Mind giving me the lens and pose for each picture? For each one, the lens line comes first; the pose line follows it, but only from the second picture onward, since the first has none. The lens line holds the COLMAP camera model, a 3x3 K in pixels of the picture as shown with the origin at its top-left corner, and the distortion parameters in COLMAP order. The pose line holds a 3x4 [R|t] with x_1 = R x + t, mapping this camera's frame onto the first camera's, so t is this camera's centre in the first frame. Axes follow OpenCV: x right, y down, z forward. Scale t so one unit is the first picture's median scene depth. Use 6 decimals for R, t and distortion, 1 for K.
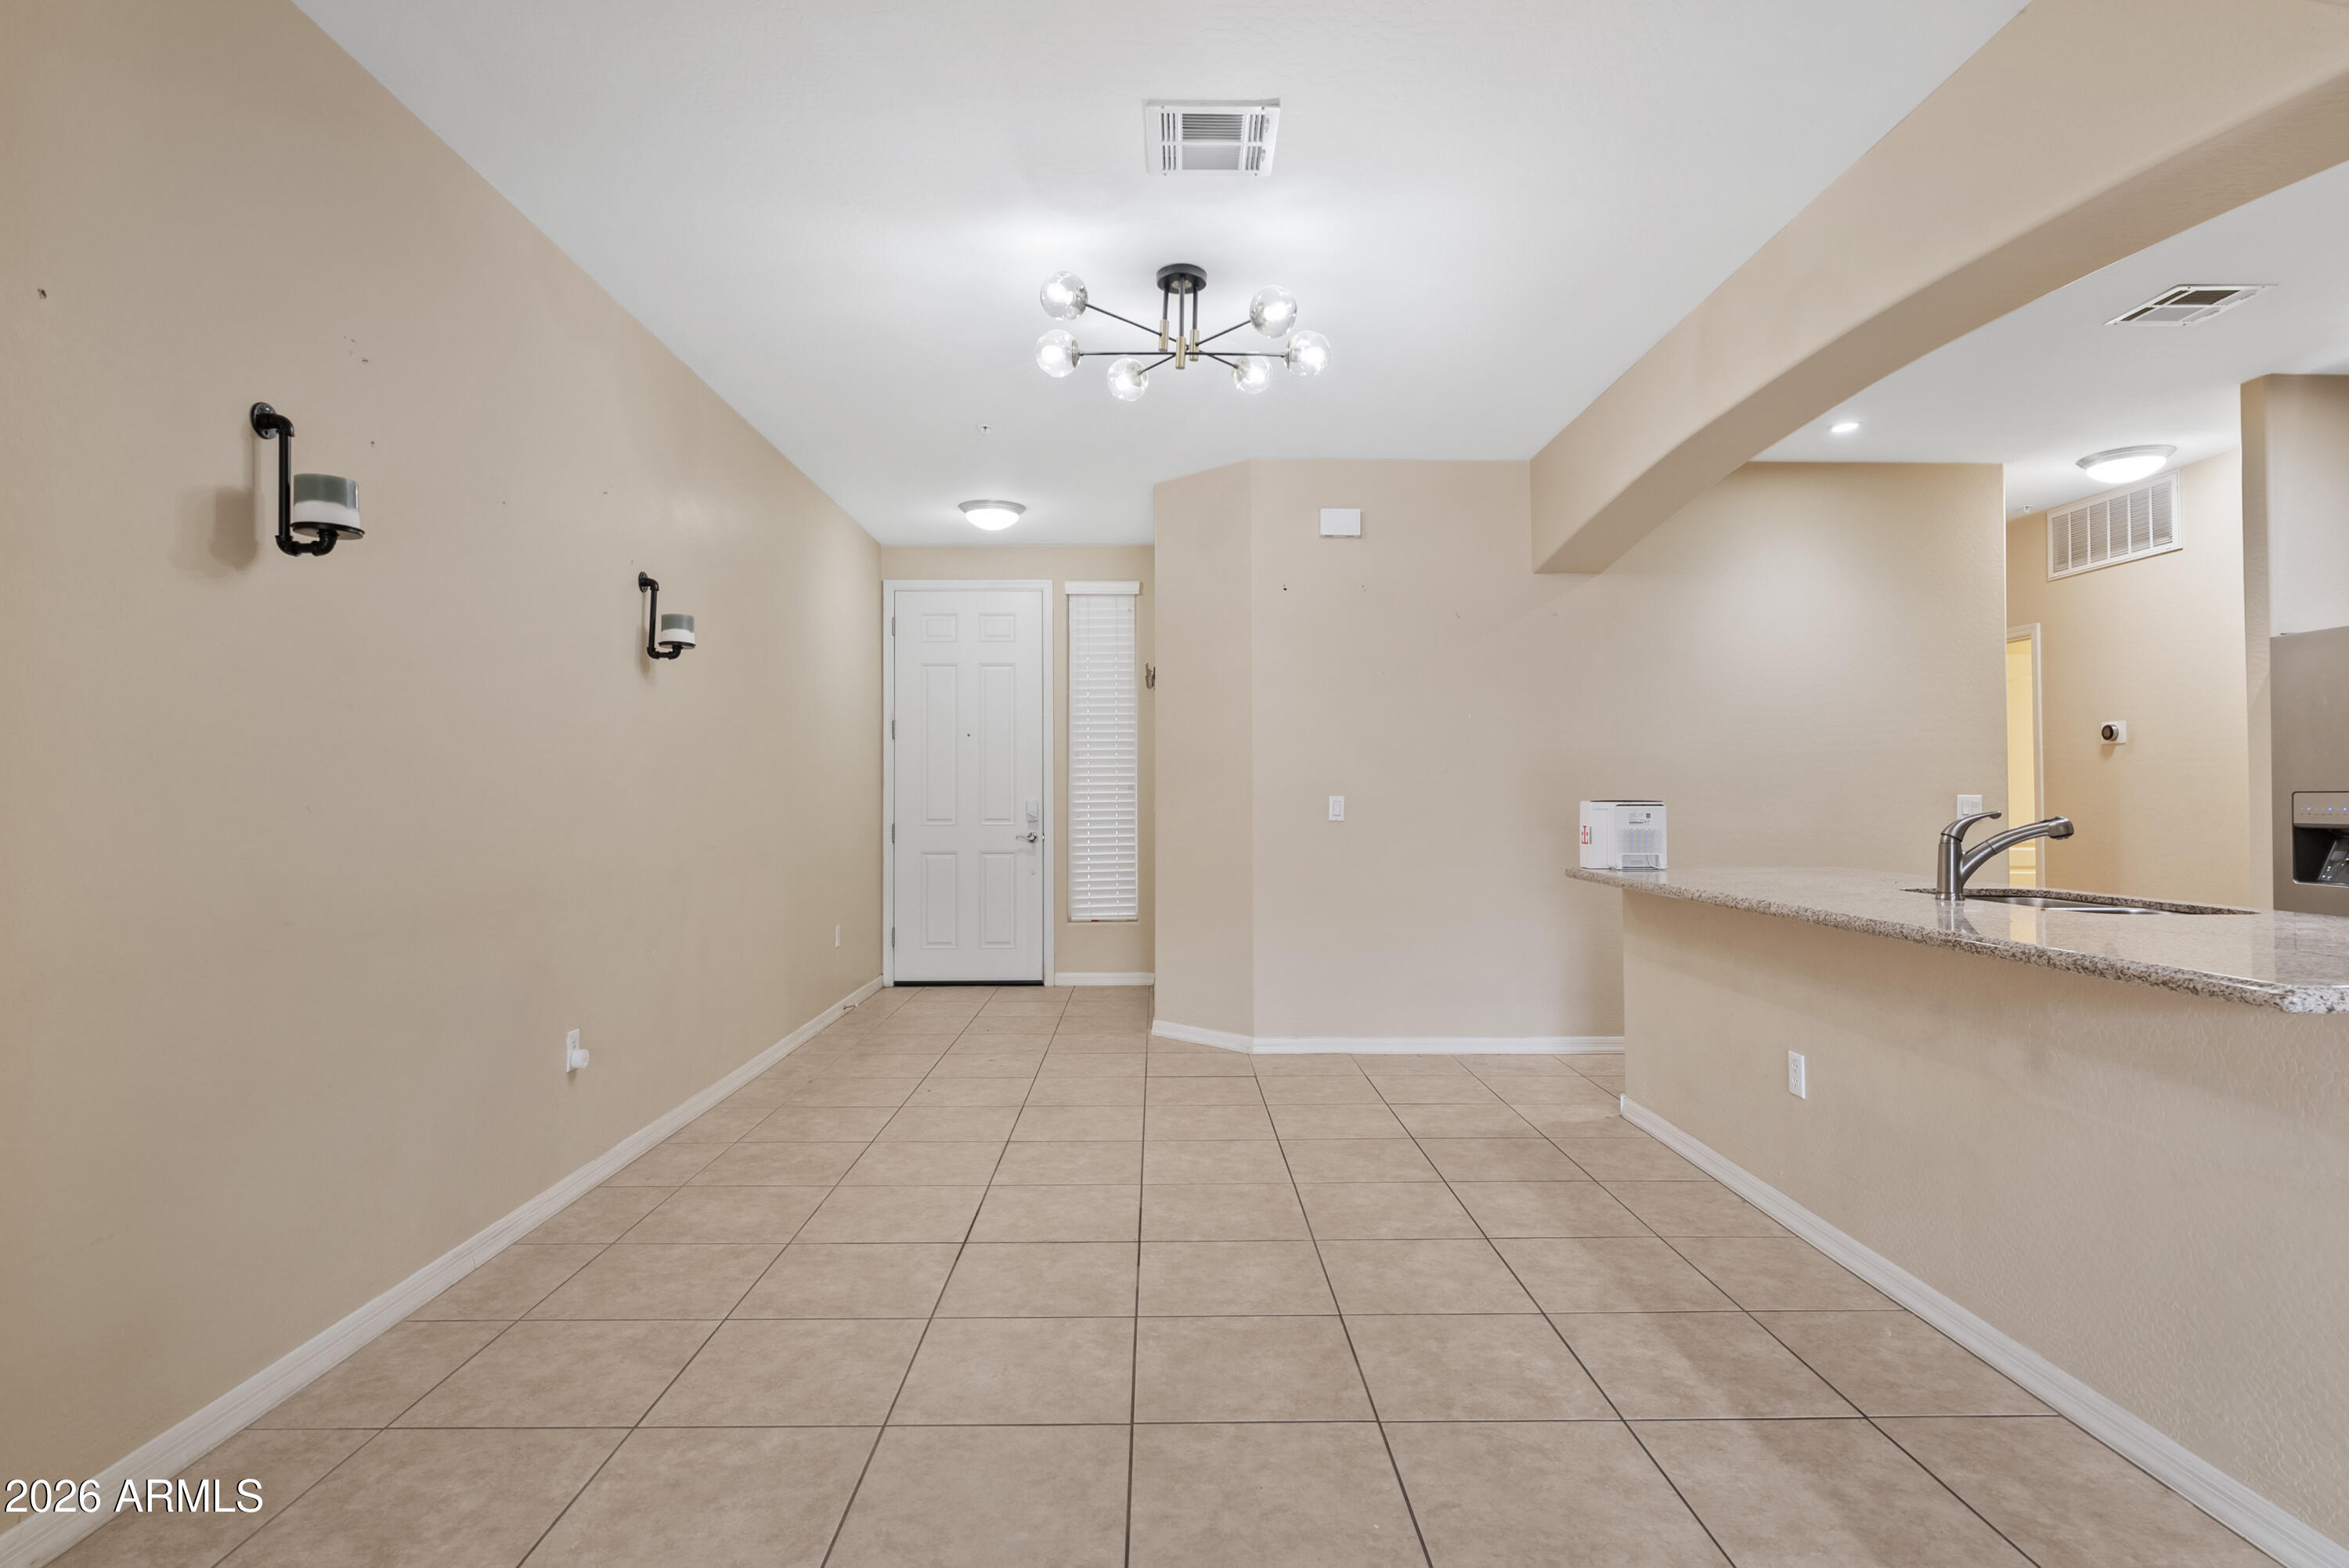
lens RADIAL K [[1208.8, 0, 1150.5], [0, 1208.8, 783.6], [0, 0, 1]] dist [-0.003755, -0.001438]
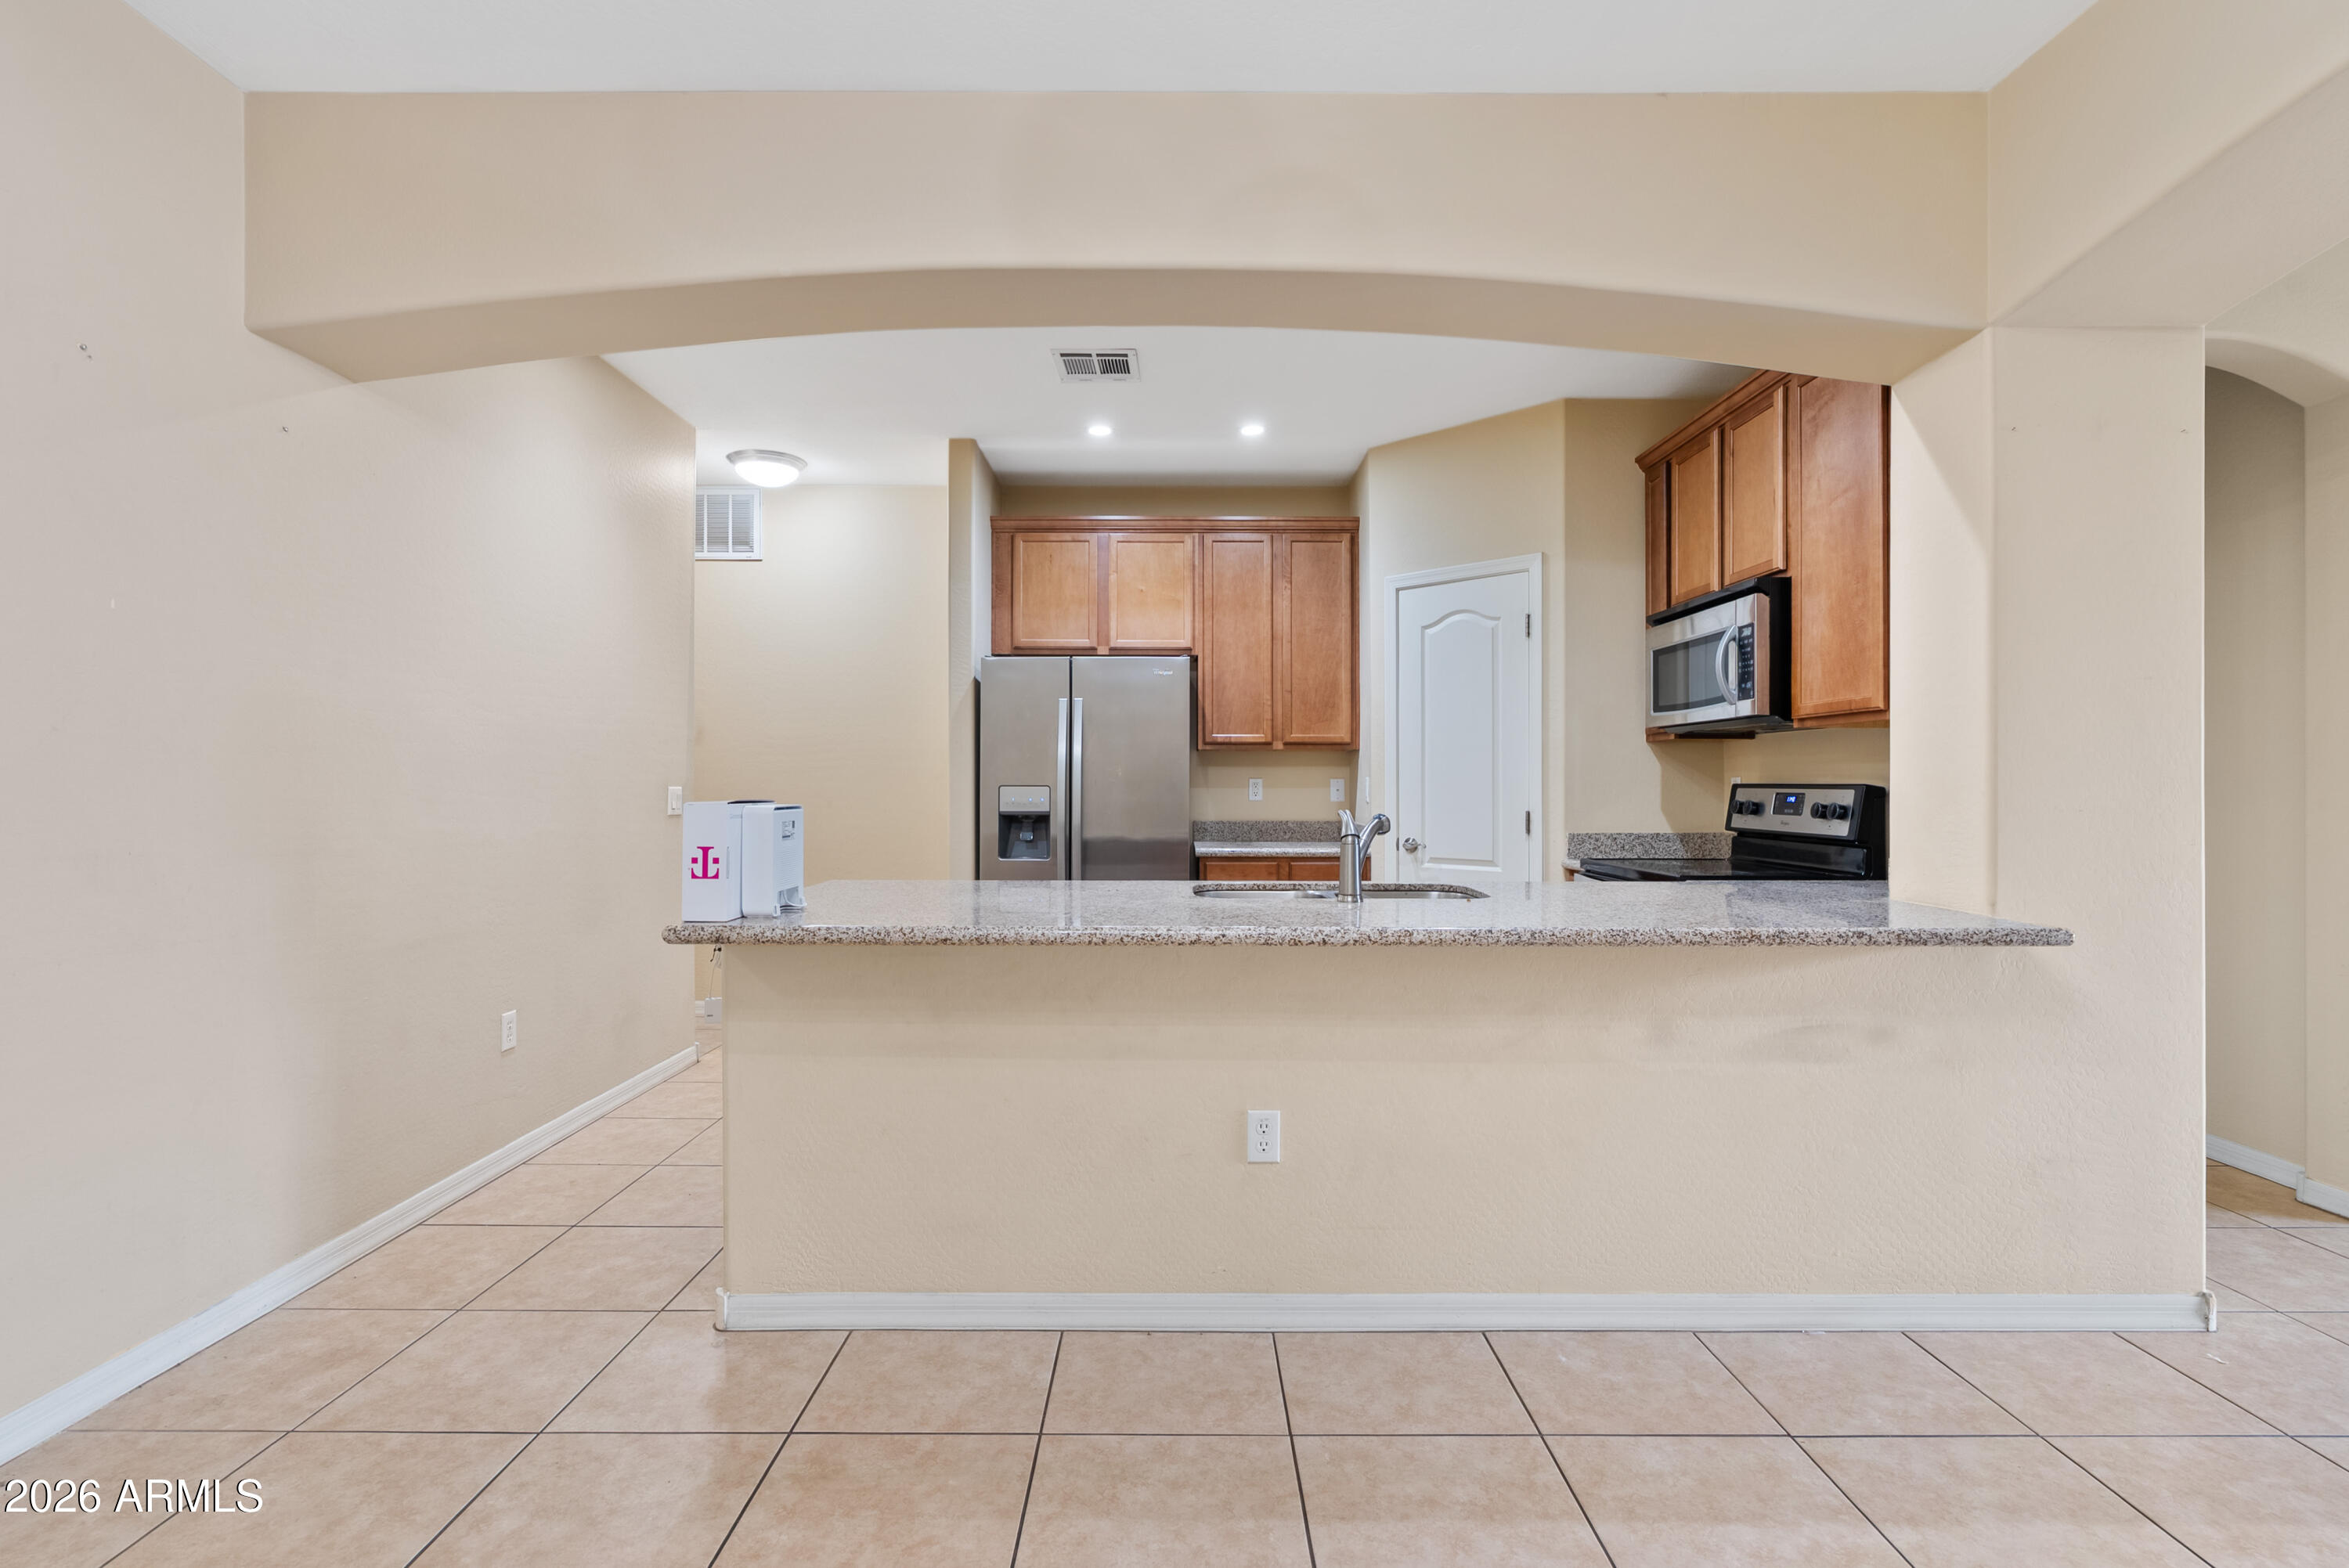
lens RADIAL K [[1067.4, 0, 1181.2], [0, 1067.4, 779.2], [0, 0, 1]] dist [-0.009463, 0.002437]
pose [[-0.004270, 0.002645, 0.999987, -0.209391], [-0.013525, 0.999905, -0.002703, 0.001678], [-0.999899, -0.013536, -0.004234, 1.183205]]
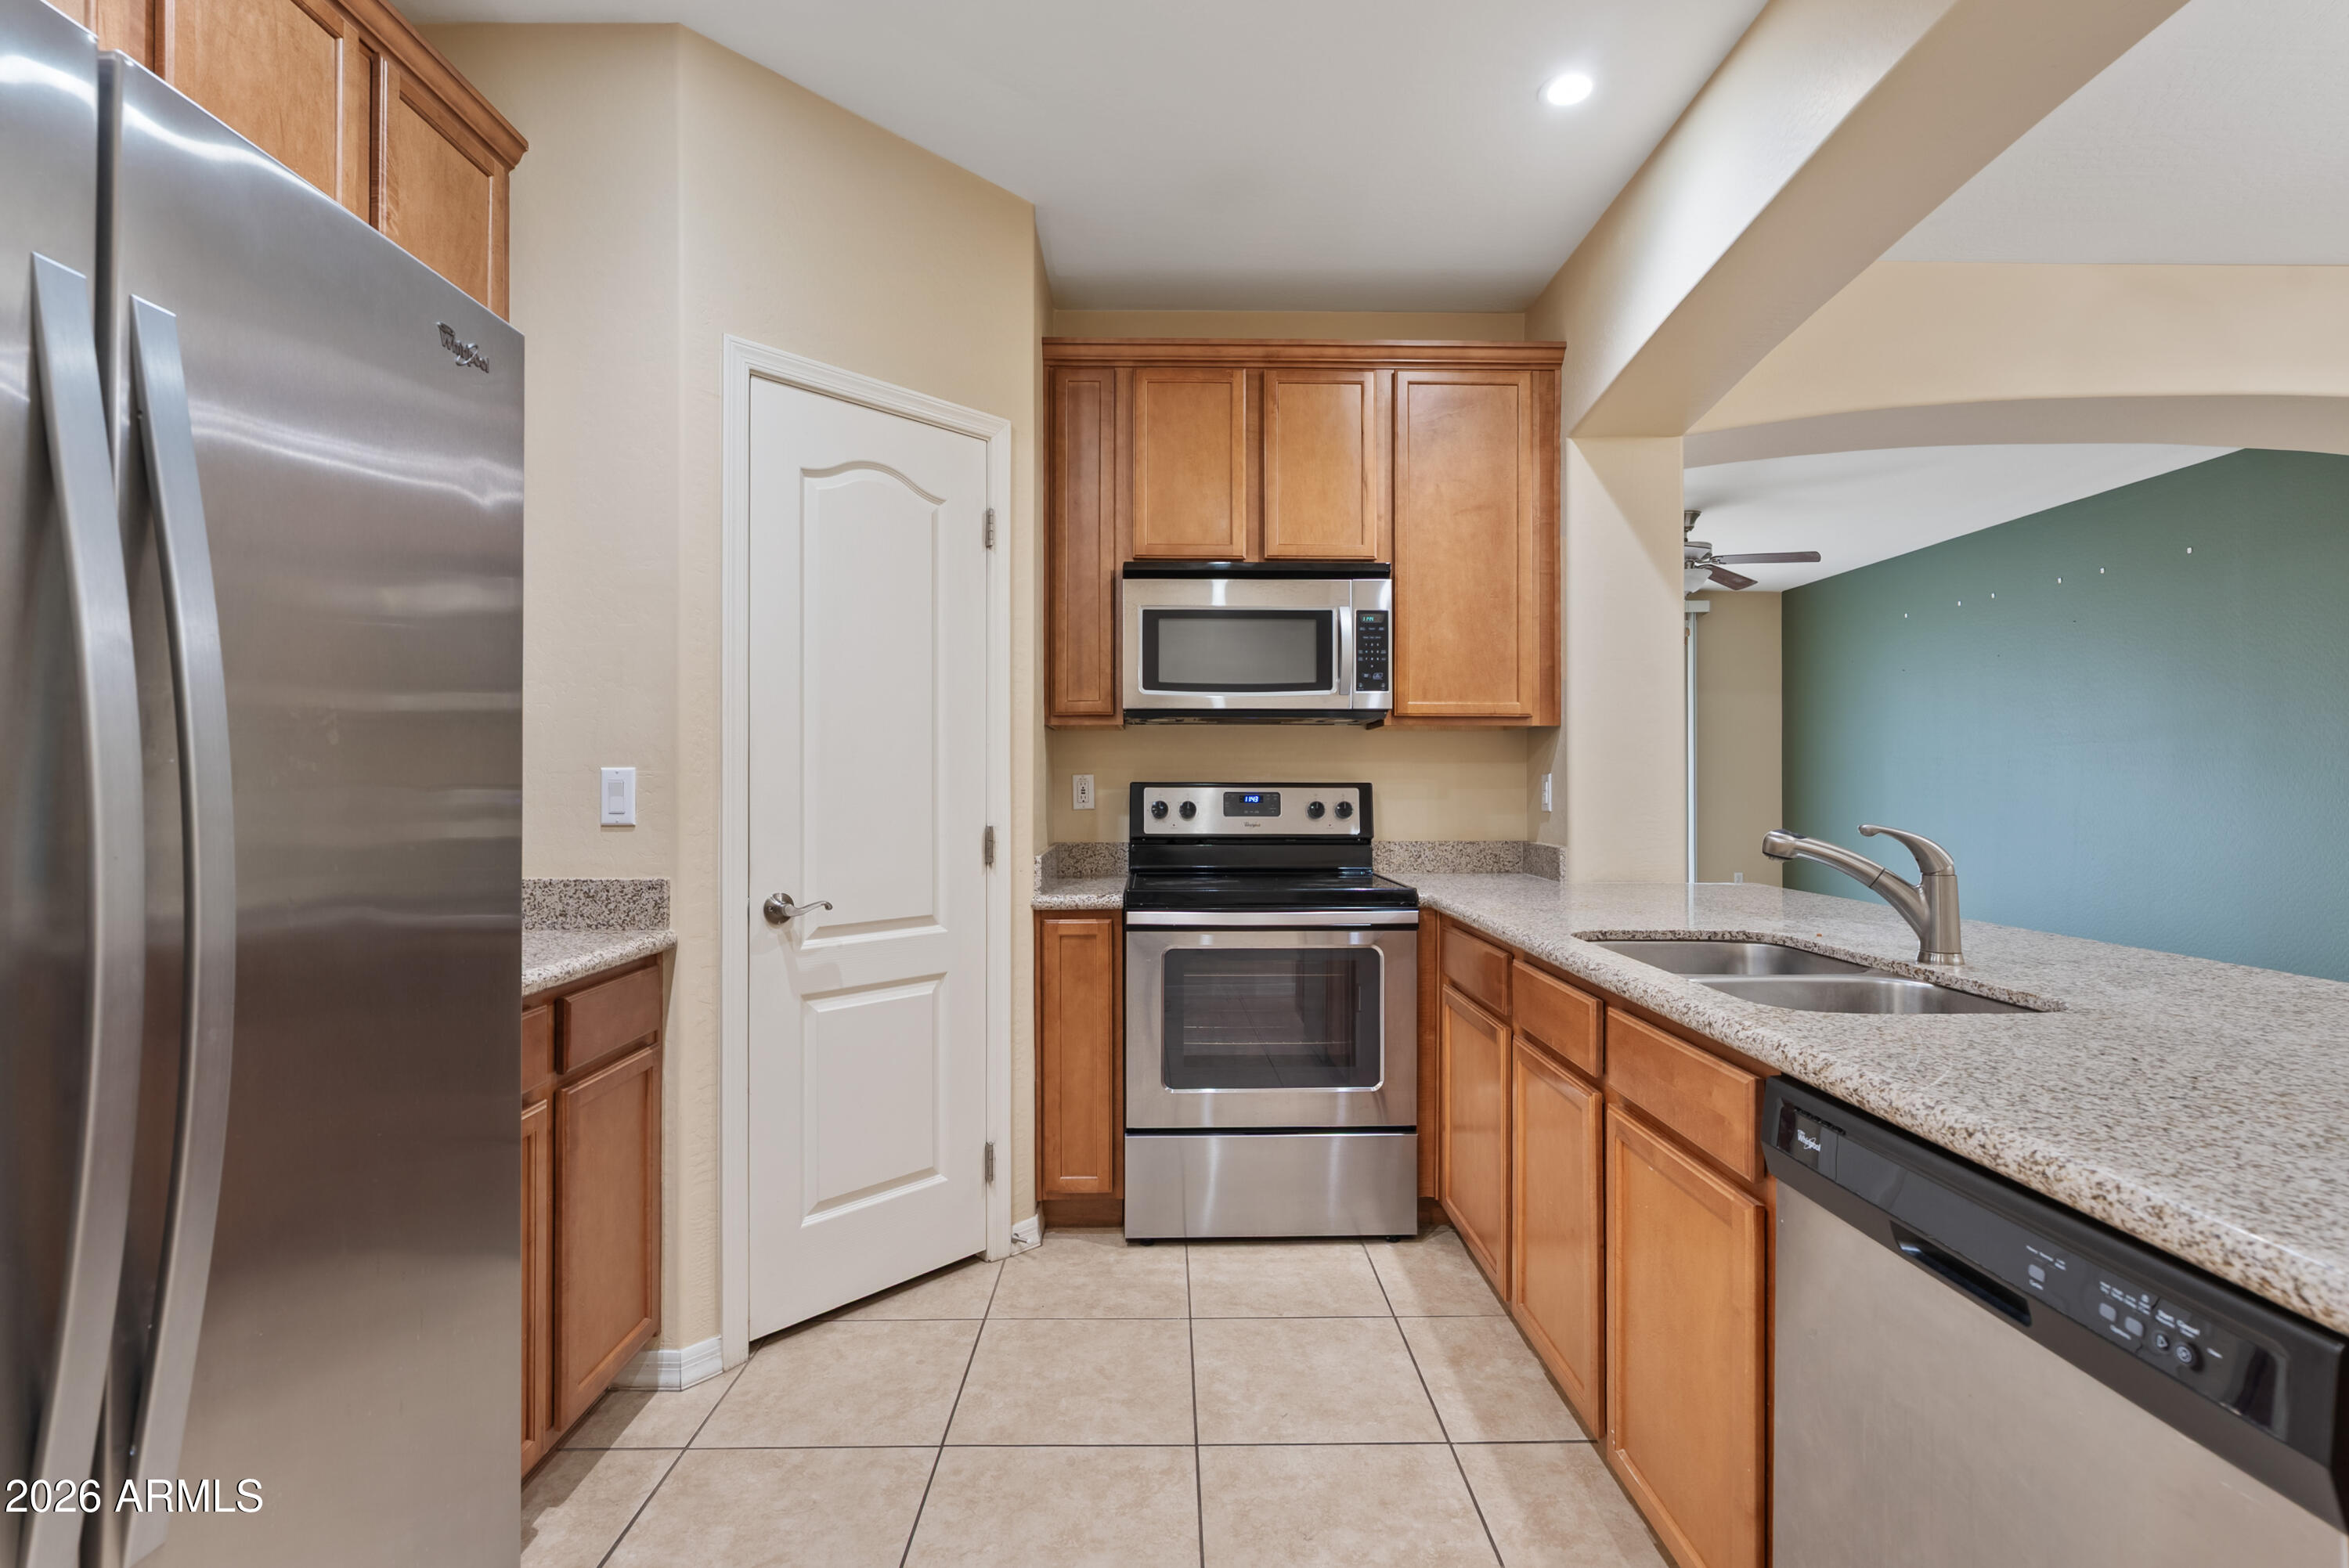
lens RADIAL K [[1067.4, 0, 1186.2], [0, 1067.4, 773.7], [0, 0, 1]] dist [-0.009463, 0.002437]
pose [[-0.999747, -0.000379, -0.022501, 1.120267], [0.000112, 0.999762, -0.021813, 0.009600], [0.022504, -0.021810, -0.999509, 1.620478]]
